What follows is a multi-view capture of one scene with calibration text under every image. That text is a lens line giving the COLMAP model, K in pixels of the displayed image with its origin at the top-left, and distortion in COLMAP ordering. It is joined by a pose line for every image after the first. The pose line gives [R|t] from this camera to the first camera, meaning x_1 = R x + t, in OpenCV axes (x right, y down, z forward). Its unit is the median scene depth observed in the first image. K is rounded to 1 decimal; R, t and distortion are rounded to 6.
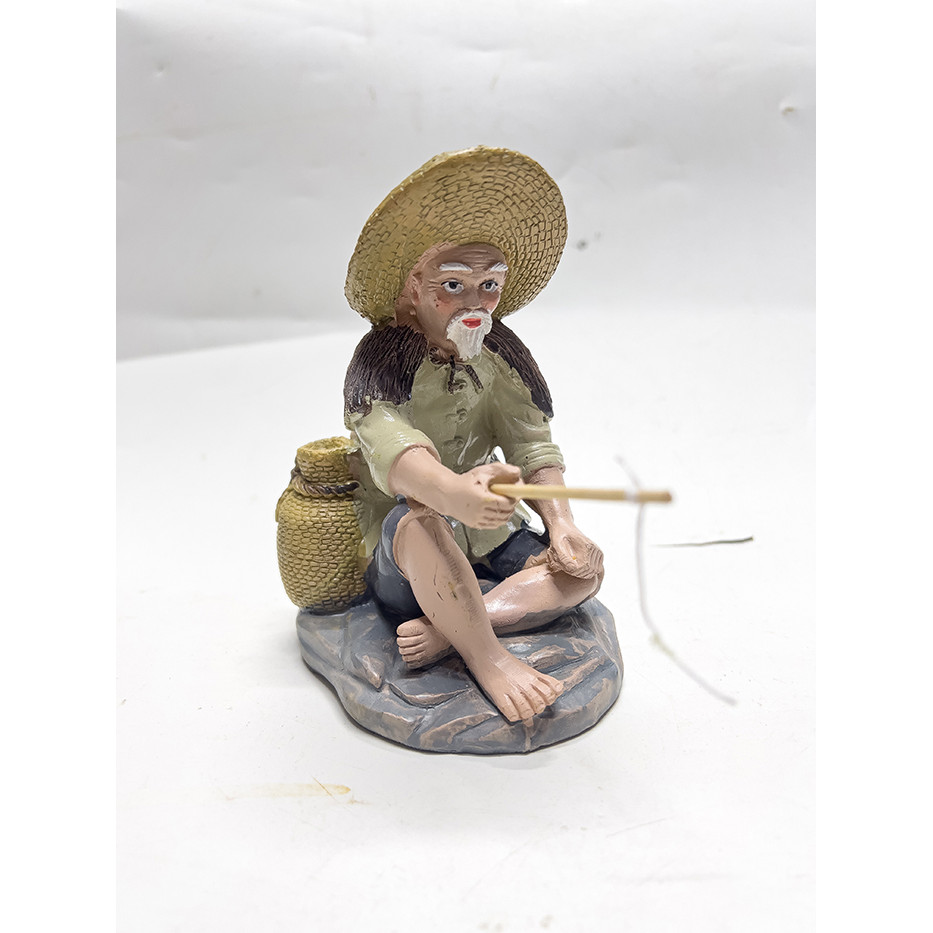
lens RADIAL K [[1062.0, 0, 473.9], [0, 1062.0, 463.9], [0, 0, 1]] dist [-0.058195, 0.000000]
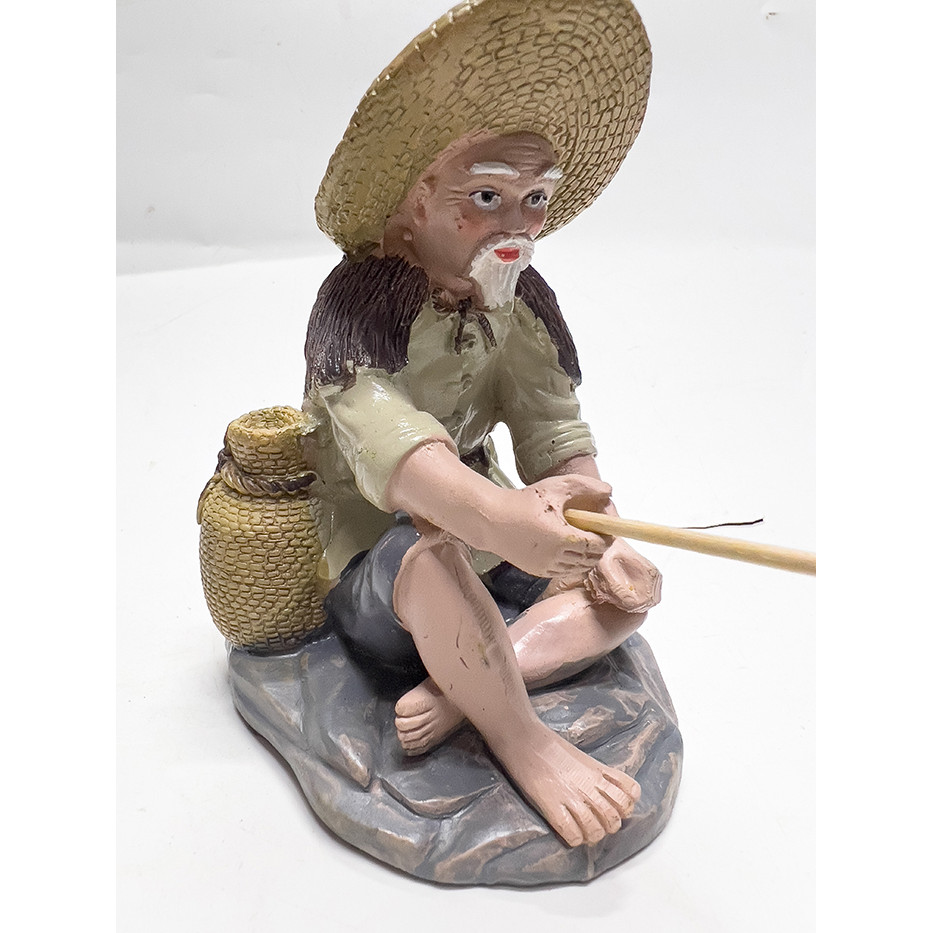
lens RADIAL K [[1062.0, 0, 458.9], [0, 1062.0, 458.2], [0, 0, 1]] dist [-0.058195, 0.000000]
pose [[0.995197, 0.002205, 0.097870, -0.094087], [-0.008192, 0.998116, 0.060813, -0.042593], [-0.097551, -0.061323, 0.993339, 0.312314]]
